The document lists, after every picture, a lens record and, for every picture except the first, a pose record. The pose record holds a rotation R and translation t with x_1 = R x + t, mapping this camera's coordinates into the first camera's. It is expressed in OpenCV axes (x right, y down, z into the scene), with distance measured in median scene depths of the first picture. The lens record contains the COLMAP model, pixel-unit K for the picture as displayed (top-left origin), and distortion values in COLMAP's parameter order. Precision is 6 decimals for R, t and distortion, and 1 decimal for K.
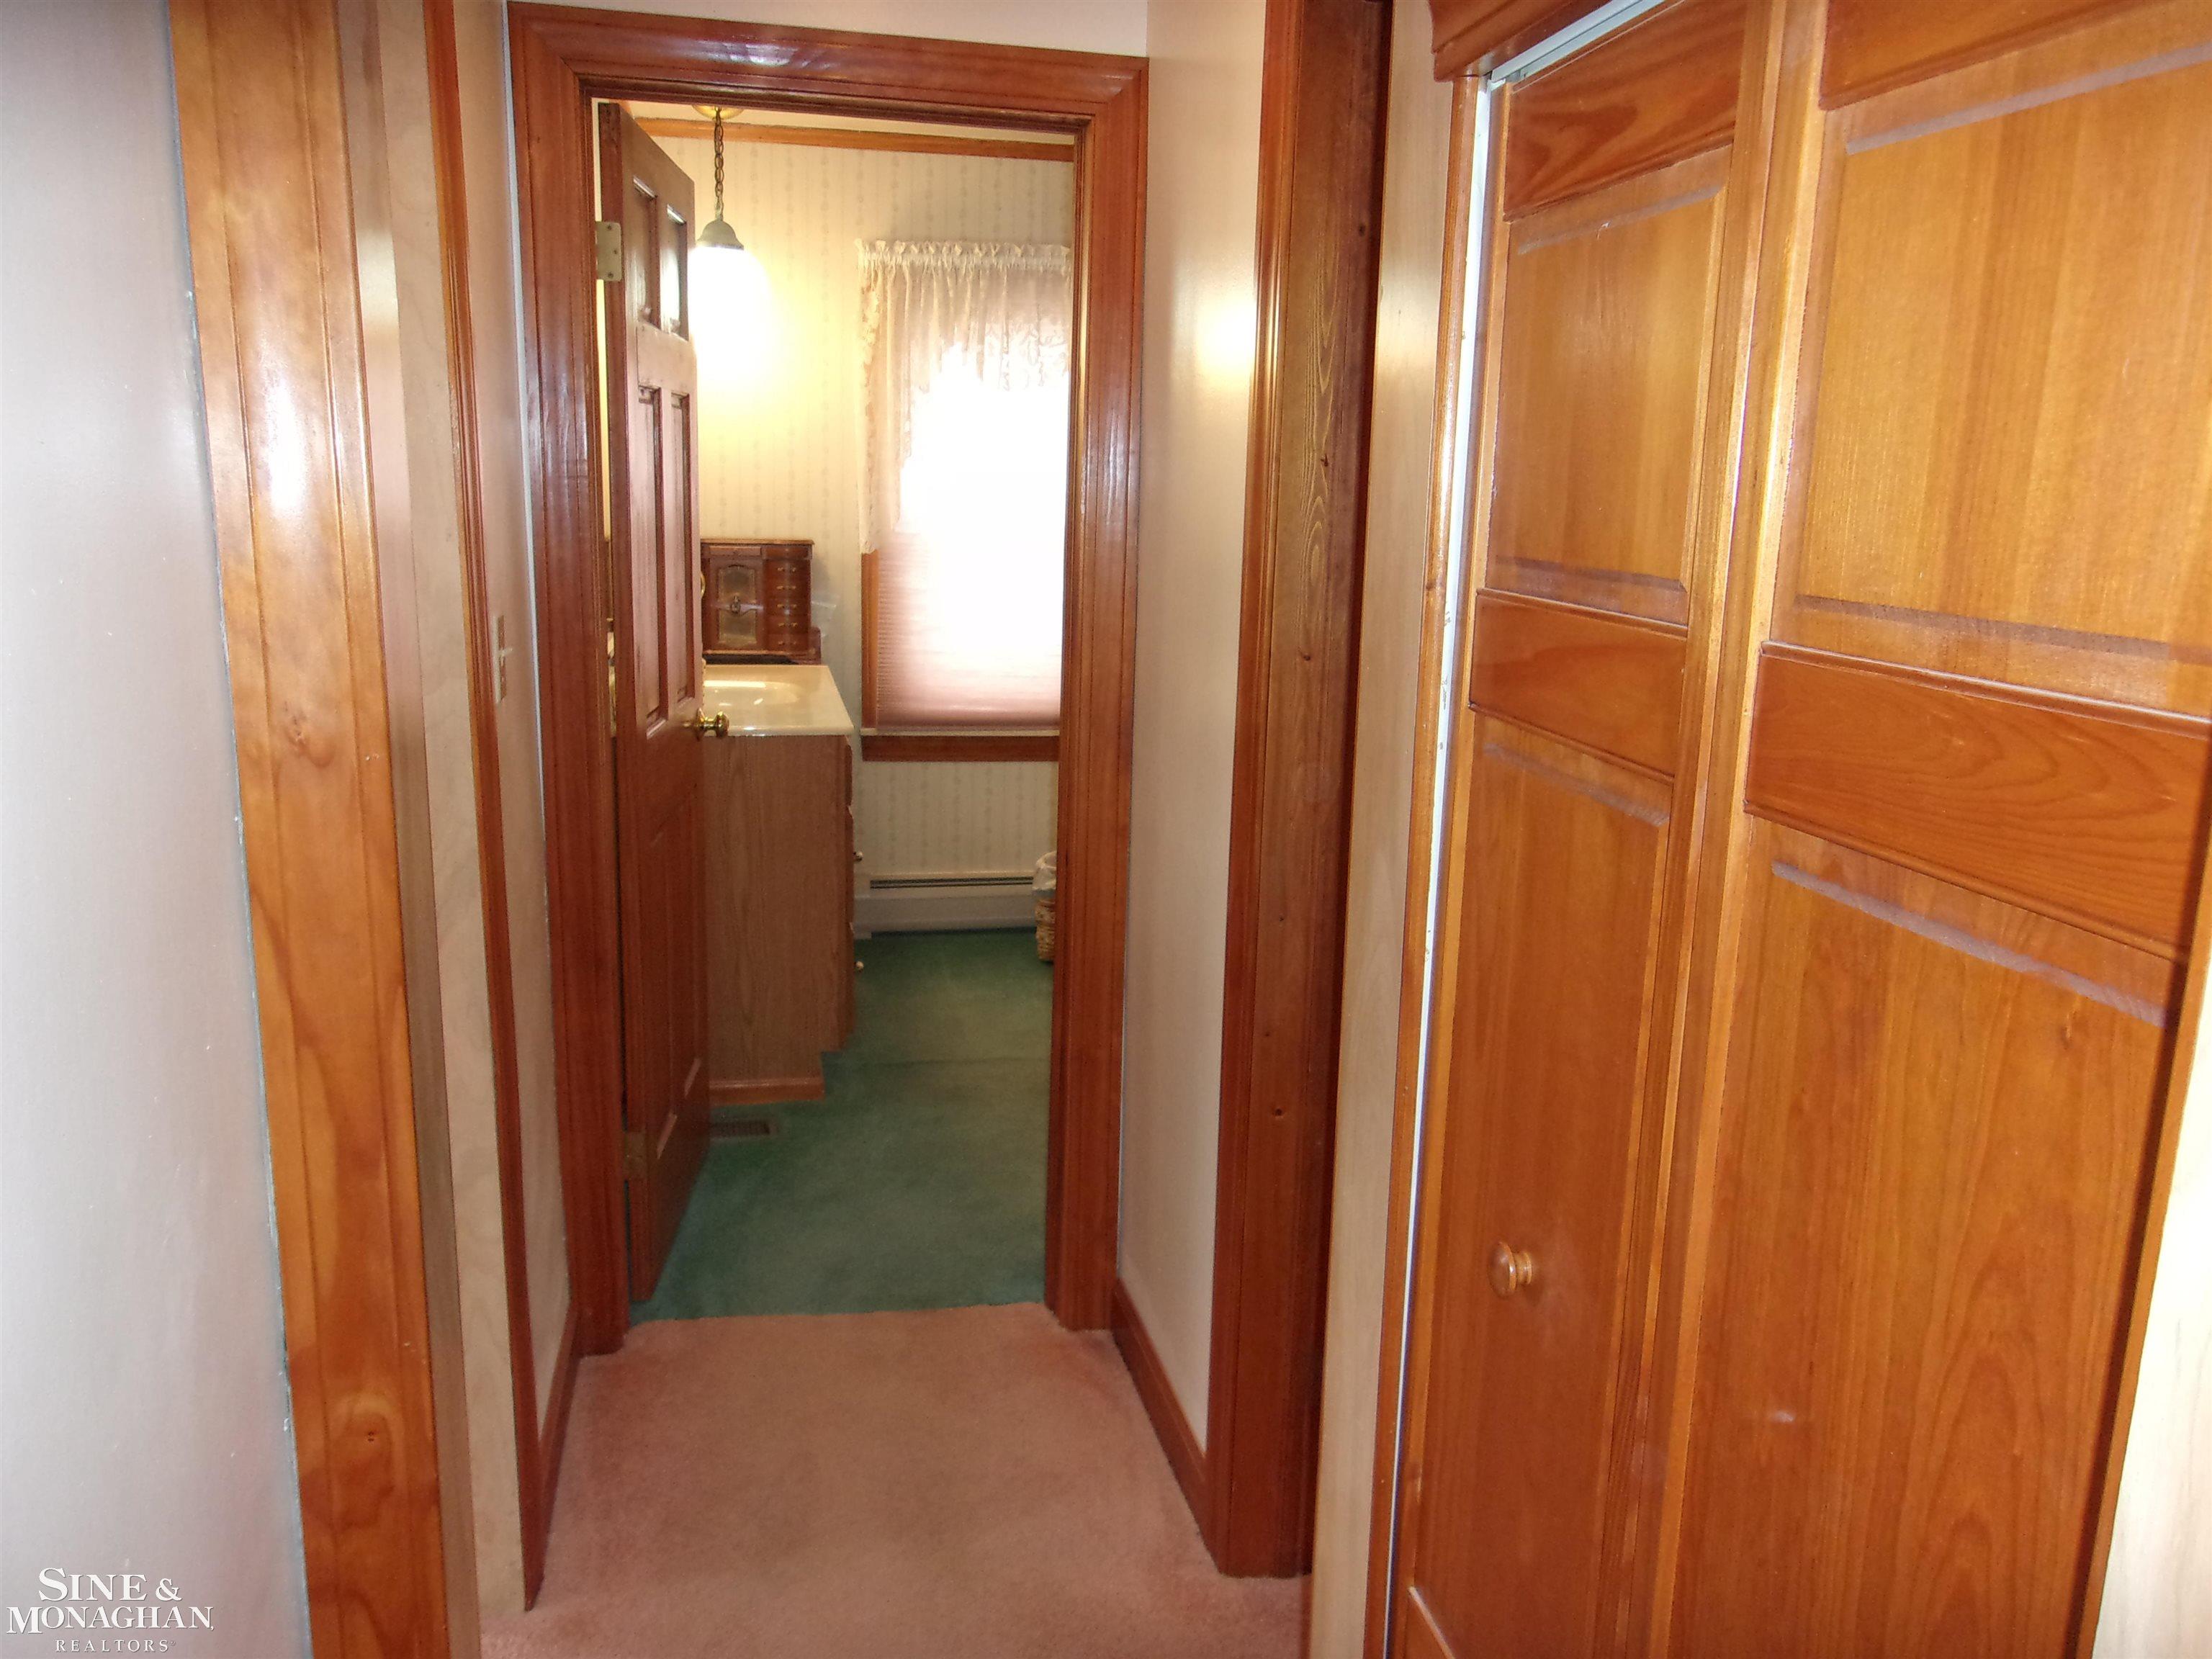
lens RADIAL K [[1731.2, 0, 1102.1], [0, 1731.2, 837.2], [0, 0, 1]] dist [-0.006048, 0.013350]
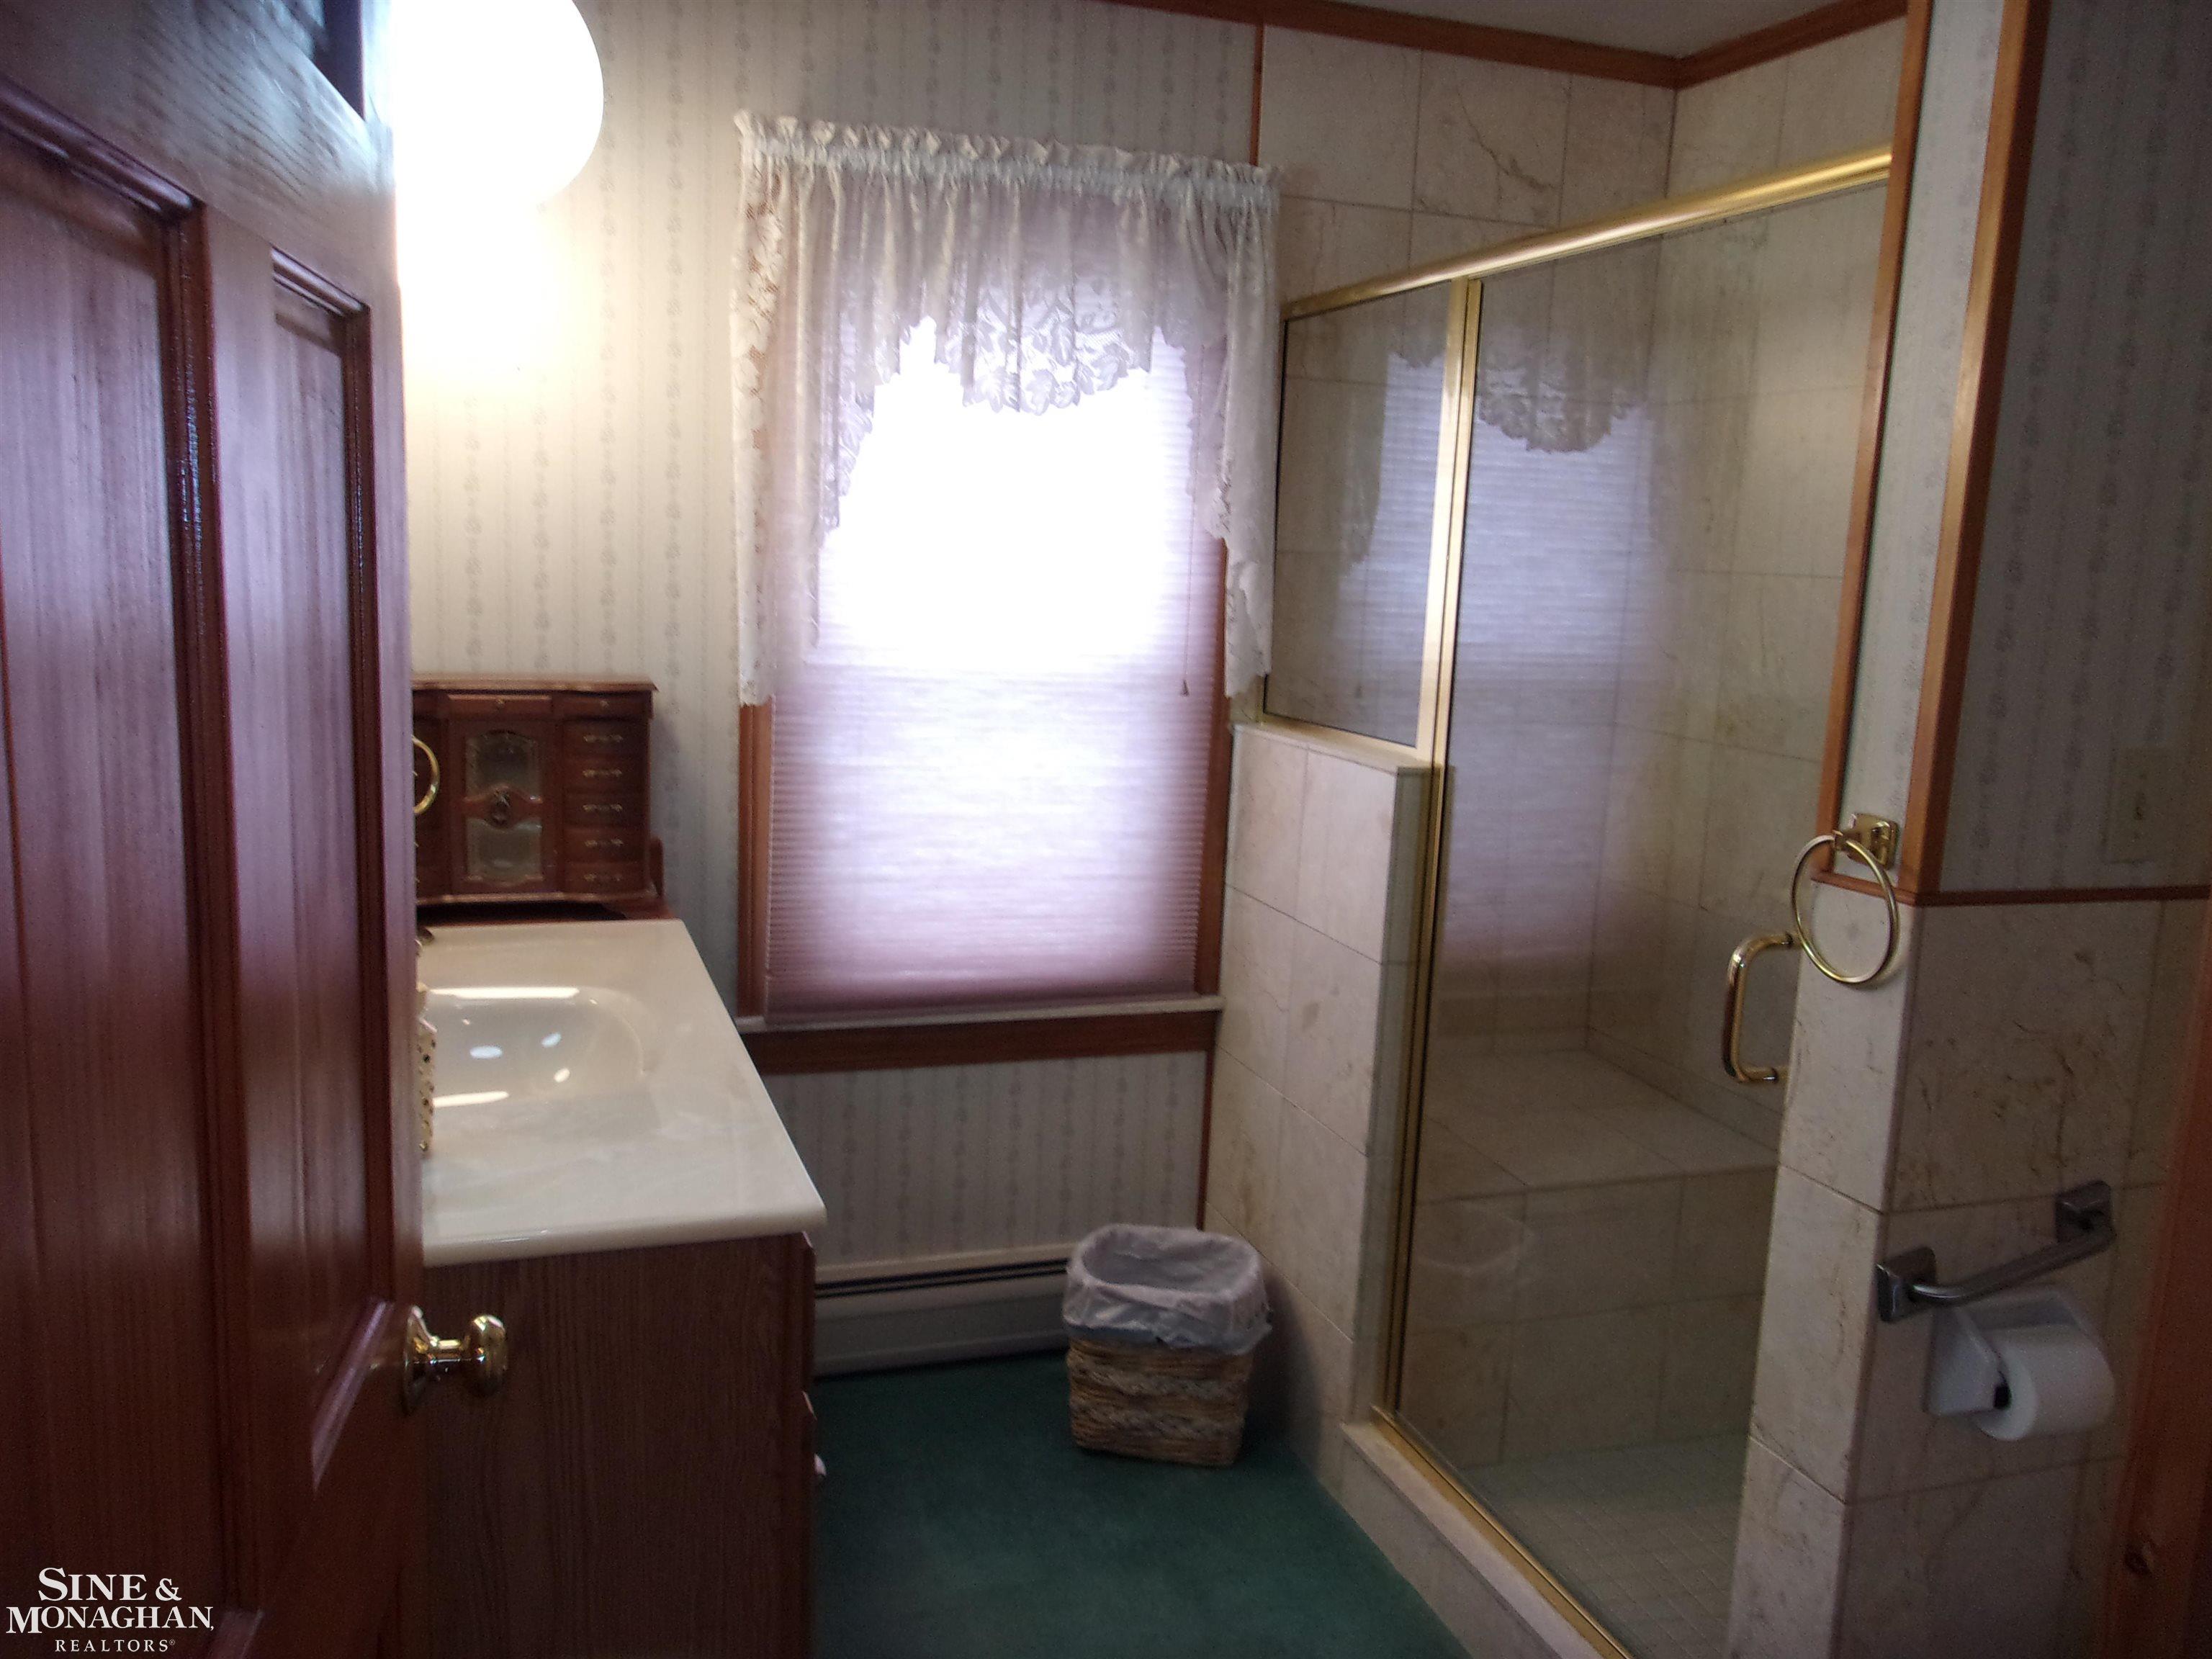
lens RADIAL K [[1731.2, 0, 1102.1], [0, 1731.2, 837.2], [0, 0, 1]] dist [-0.006048, 0.013350]
pose [[0.991365, -0.008368, 0.130862, -0.101382], [0.014304, 0.998908, -0.044486, -0.099542], [-0.130347, 0.045973, 0.990402, 0.466572]]
